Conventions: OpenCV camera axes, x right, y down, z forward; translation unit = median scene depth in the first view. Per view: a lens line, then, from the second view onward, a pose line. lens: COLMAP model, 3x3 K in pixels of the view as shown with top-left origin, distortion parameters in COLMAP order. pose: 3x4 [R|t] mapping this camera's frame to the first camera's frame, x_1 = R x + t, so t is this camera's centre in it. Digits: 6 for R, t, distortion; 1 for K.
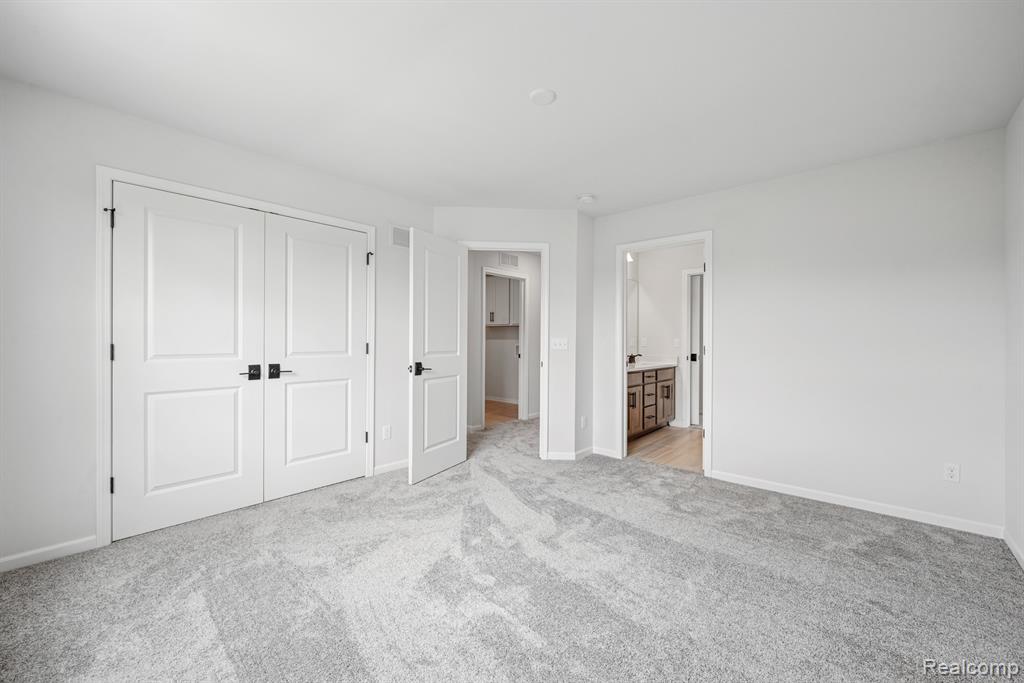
lens RADIAL K [[404.9, 0, 511.0], [0, 404.9, 339.9], [0, 0, 1]] dist [-0.000583, 0.000186]
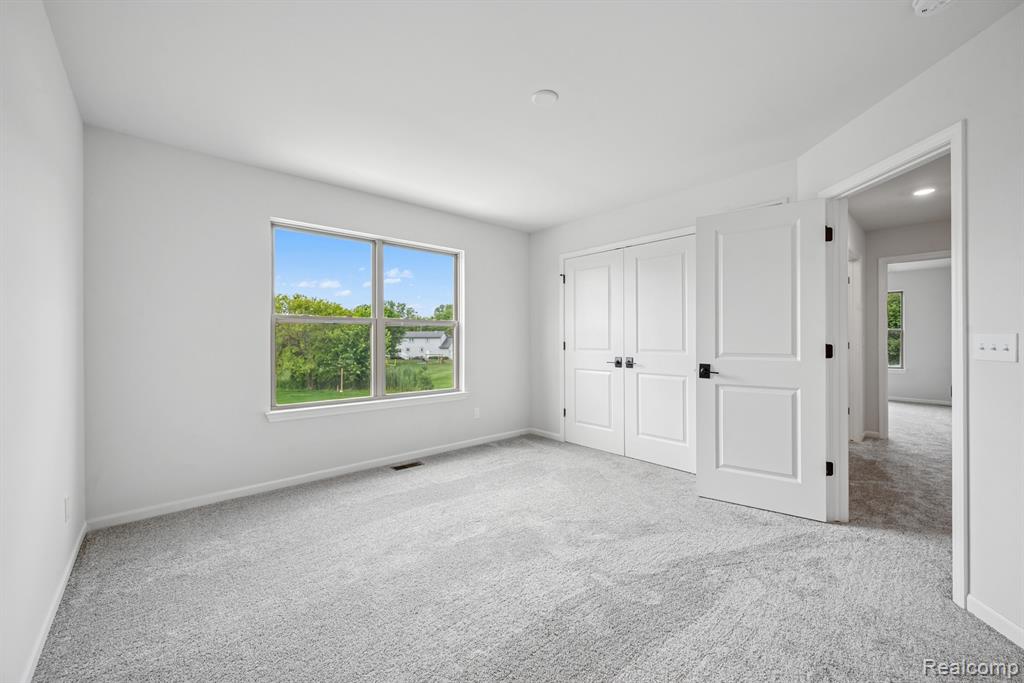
lens RADIAL K [[404.9, 0, 511.0], [0, 404.9, 339.9], [0, 0, 1]] dist [-0.000583, 0.000186]
pose [[-0.111315, -0.008793, -0.993746, 0.815668], [-0.011022, 0.999910, -0.007613, 0.015543], [0.993724, 0.010106, -0.111402, 0.767482]]
